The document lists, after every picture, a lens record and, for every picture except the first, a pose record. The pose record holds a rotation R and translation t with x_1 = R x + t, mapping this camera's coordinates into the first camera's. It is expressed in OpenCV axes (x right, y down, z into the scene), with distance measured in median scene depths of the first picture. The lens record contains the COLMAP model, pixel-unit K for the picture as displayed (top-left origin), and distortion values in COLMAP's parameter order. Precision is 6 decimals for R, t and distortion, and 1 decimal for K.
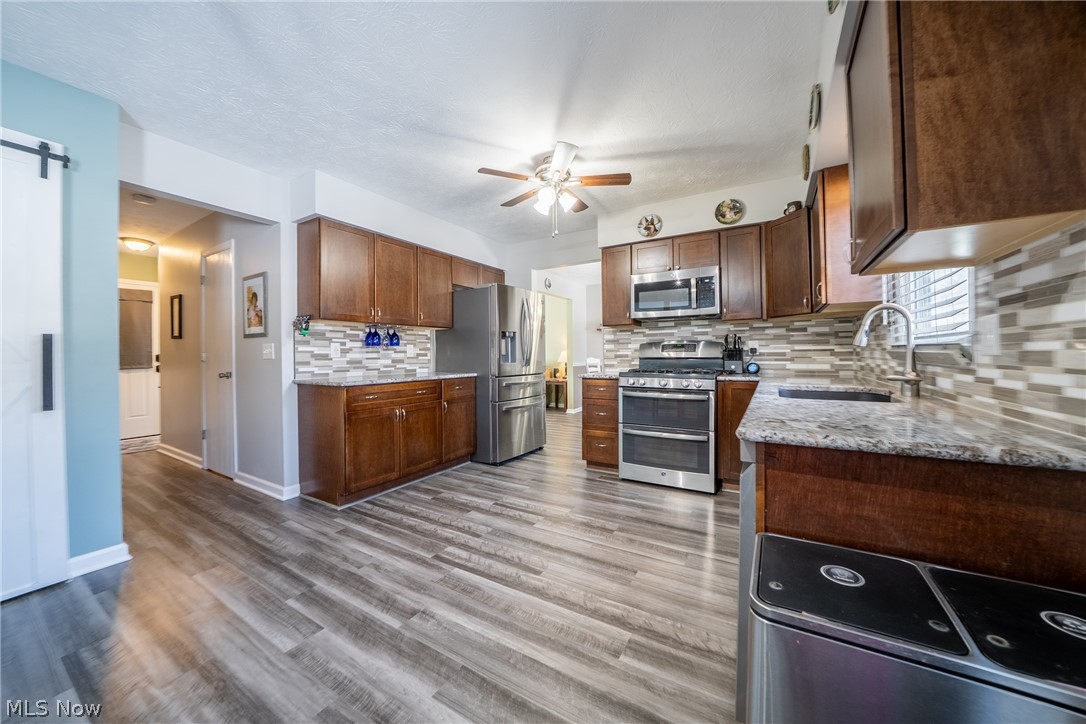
lens RADIAL K [[387.6, 0, 541.7], [0, 387.6, 353.2], [0, 0, 1]] dist [-0.024915, 0.003568]
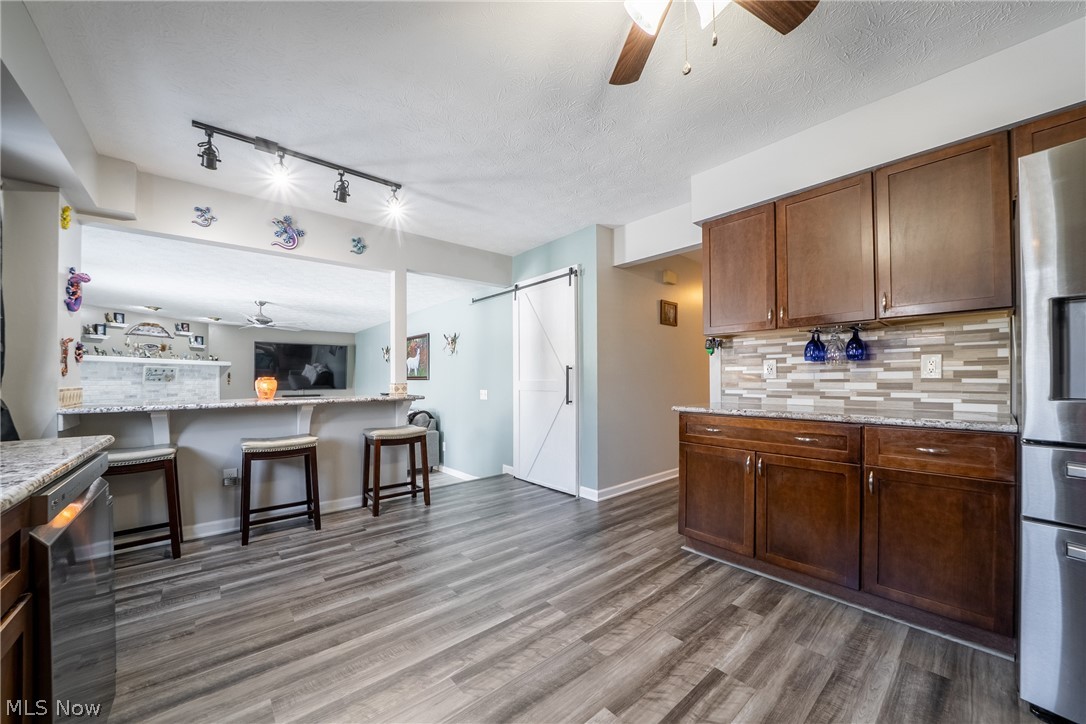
lens RADIAL K [[395.4, 0, 538.2], [0, 395.4, 379.9], [0, 0, 1]] dist [-0.020348, 0.000111]
pose [[-0.323749, 0.009514, -0.946095, 0.486793], [0.008910, 0.999936, 0.007006, 0.005313], [0.946101, -0.006162, -0.323813, 1.071442]]
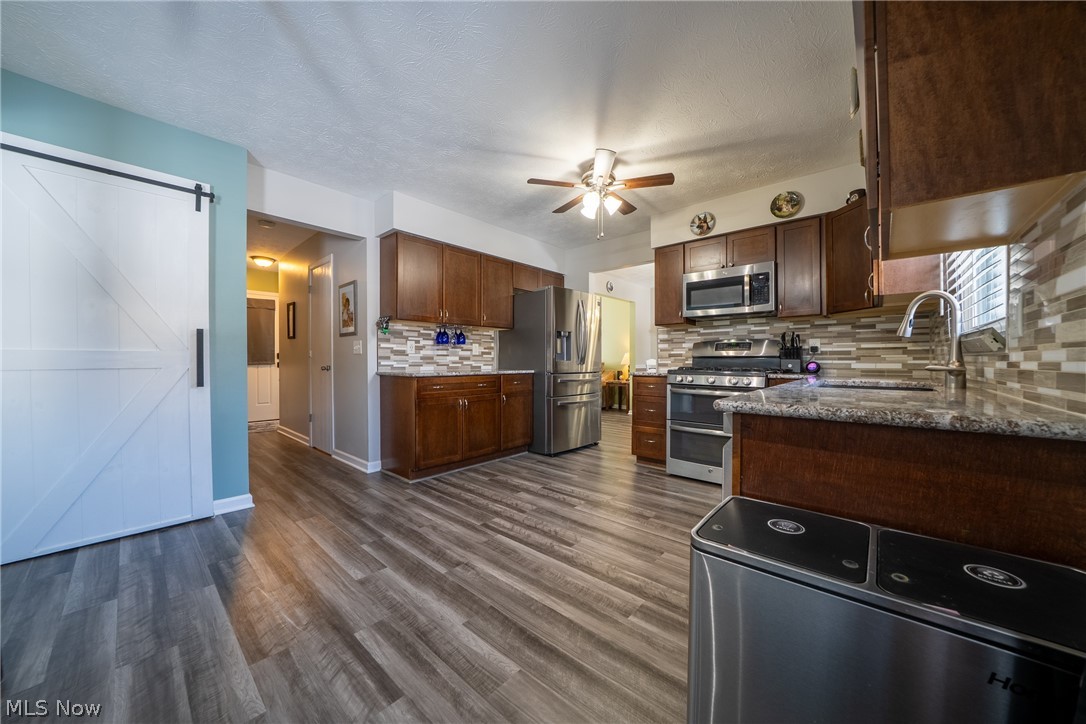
lens RADIAL K [[381.6, 0, 546.4], [0, 381.6, 362.6], [0, 0, 1]] dist [-0.023783, 0.003257]
pose [[0.983509, 0.009658, -0.180600, 0.088422], [-0.007991, 0.999918, 0.009960, 0.030835], [0.180682, -0.008353, 0.983506, -0.058159]]
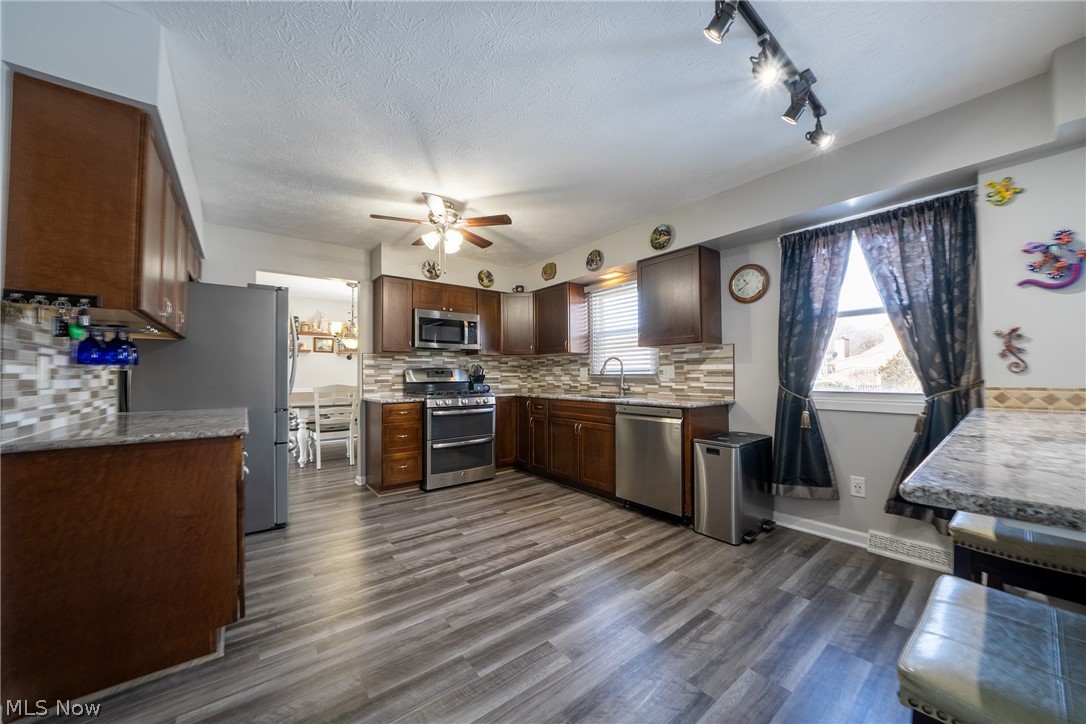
lens RADIAL K [[385.9, 0, 543.0], [0, 385.9, 362.0], [0, 0, 1]] dist [-0.025880, 0.002850]
pose [[0.350595, 0.037769, 0.935765, -0.975975], [0.002486, 0.999145, -0.041259, -0.000369], [-0.936524, 0.016792, 0.350201, 0.389398]]
